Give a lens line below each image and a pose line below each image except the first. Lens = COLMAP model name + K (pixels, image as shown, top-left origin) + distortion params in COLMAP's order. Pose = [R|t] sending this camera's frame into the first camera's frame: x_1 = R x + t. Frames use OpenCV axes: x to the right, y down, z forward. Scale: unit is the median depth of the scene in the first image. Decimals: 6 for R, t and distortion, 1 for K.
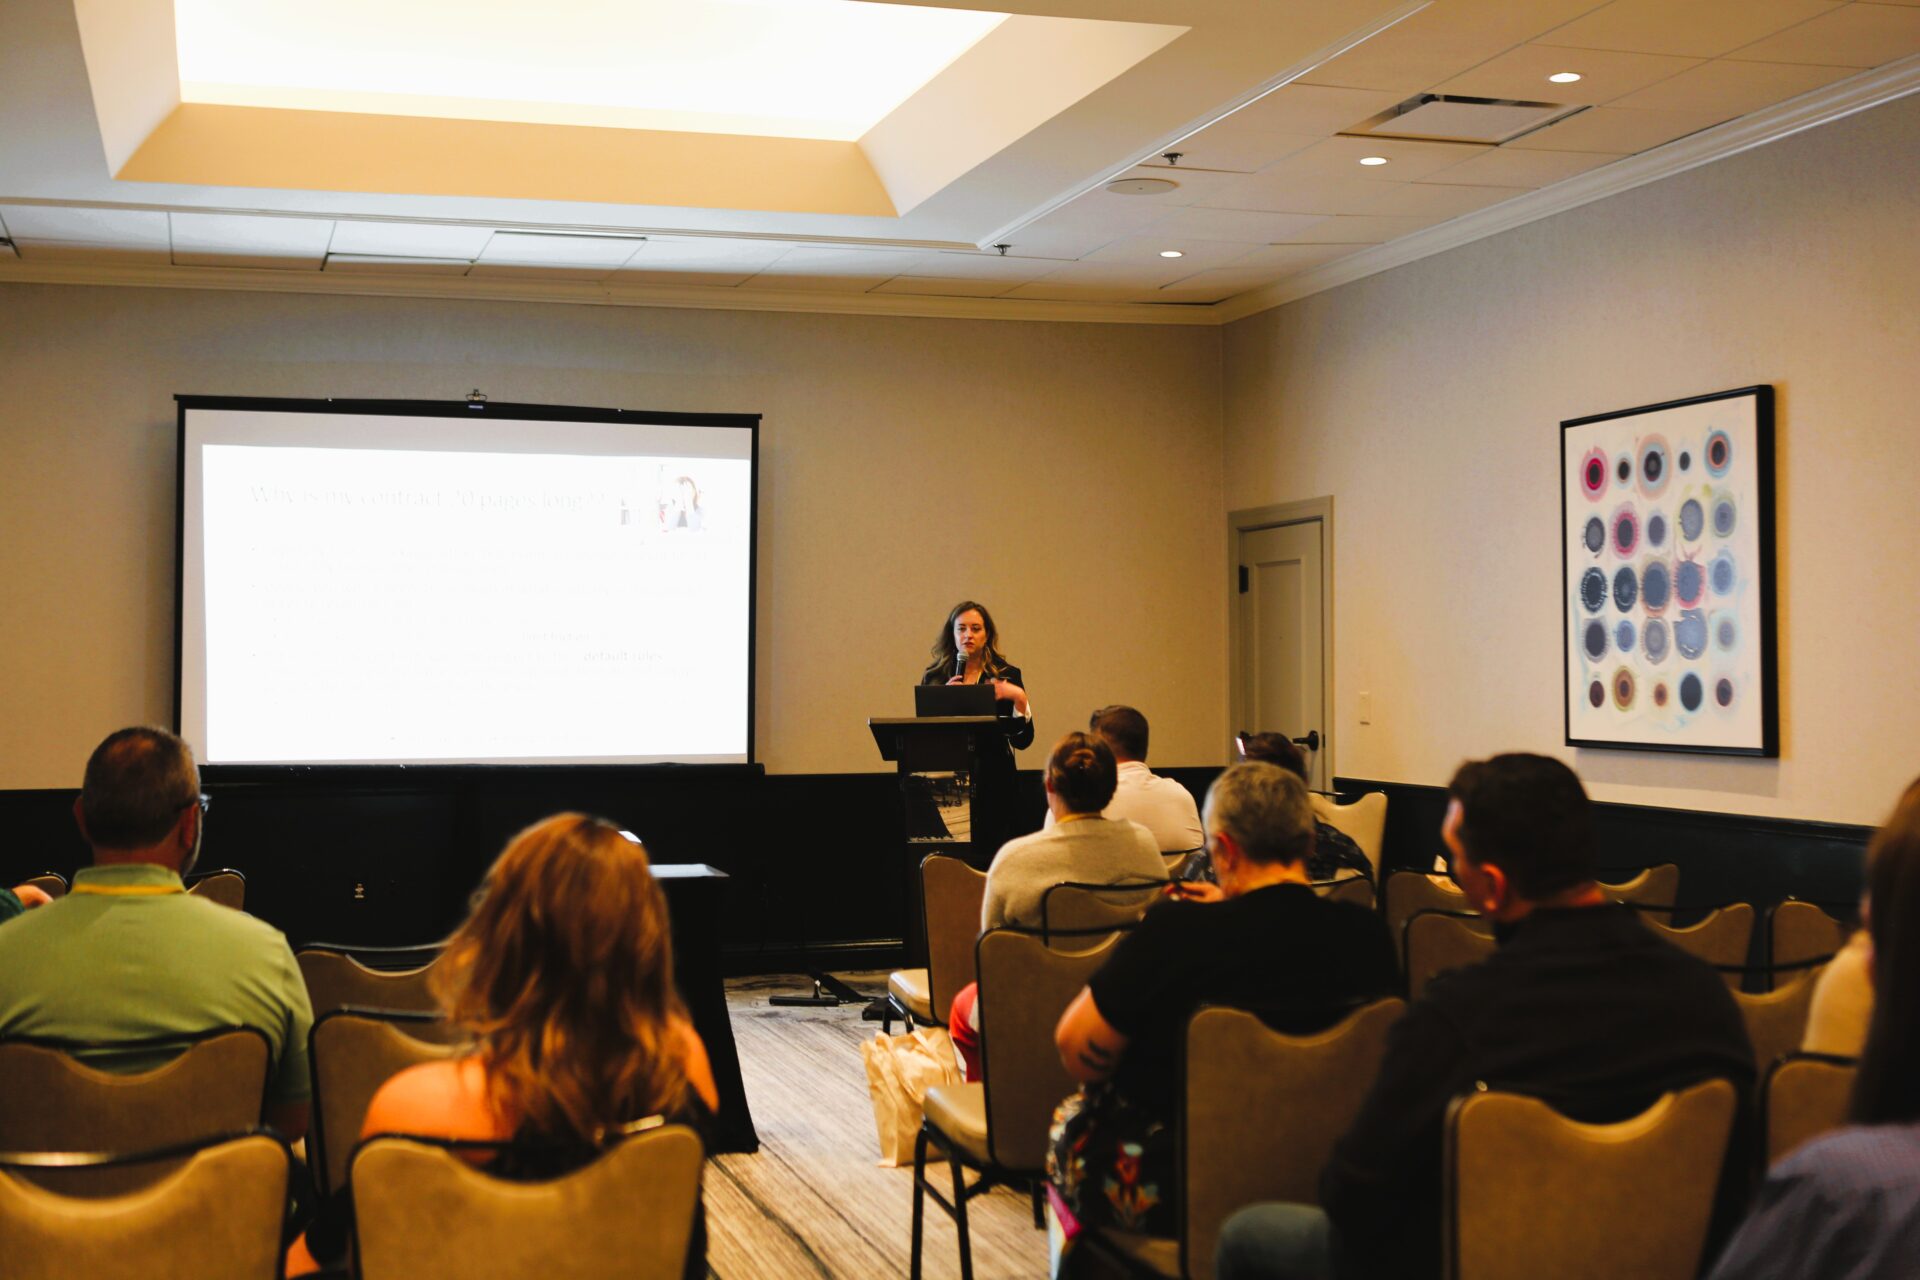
lens RADIAL K [[2519.3, 0, 967.8], [0, 2519.3, 637.3], [0, 0, 1]] dist [-0.045765, 0.000000]
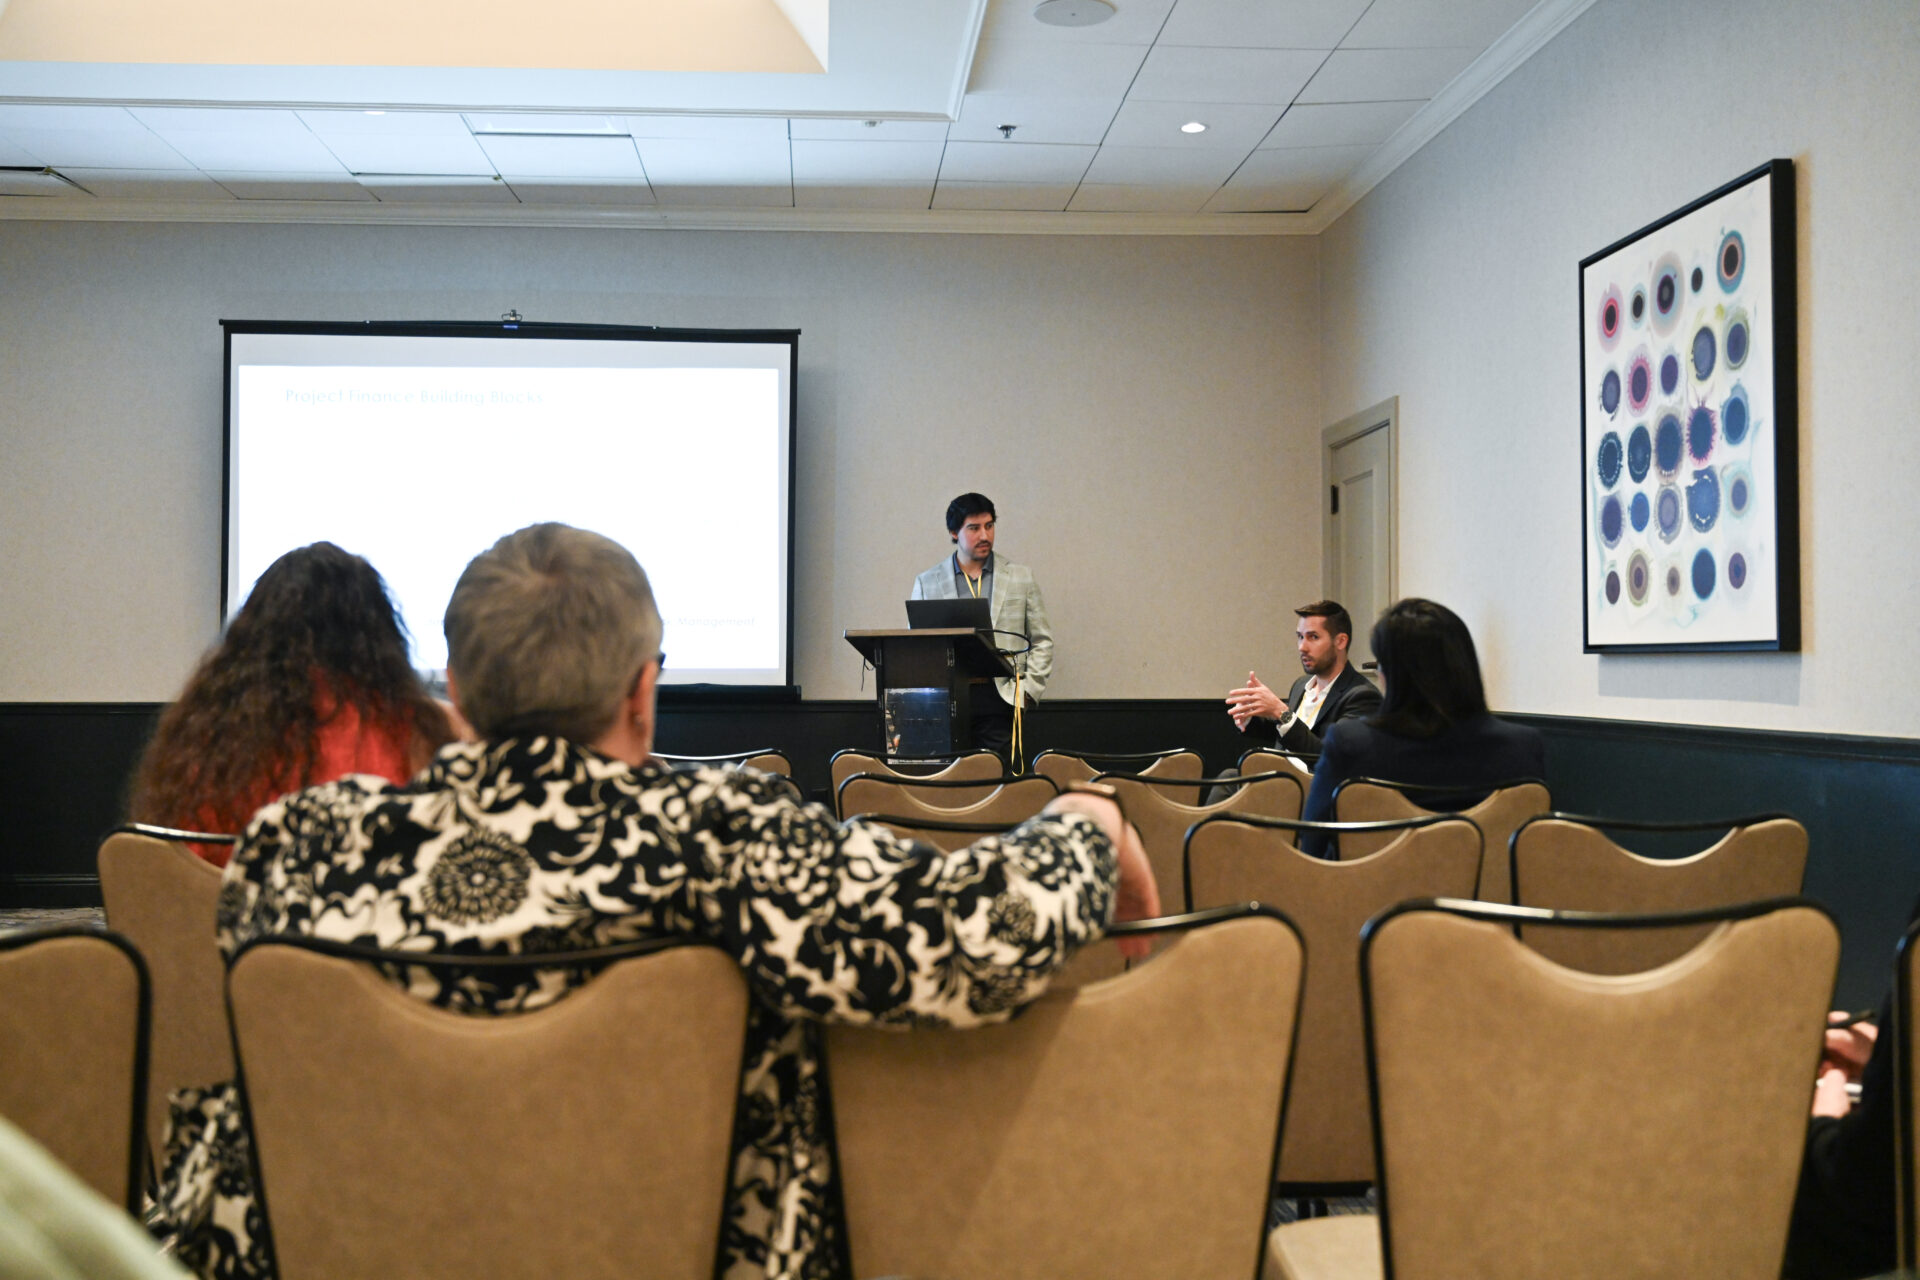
lens RADIAL K [[1998.6, 0, 944.7], [0, 1998.6, 645.4], [0, 0, 1]] dist [-0.014051, 0.000000]
pose [[0.970643, 0.001841, -0.240518, 0.201367], [-0.001883, 0.999998, 0.000055, 0.042971], [0.240517, 0.000399, 0.970645, 0.328992]]
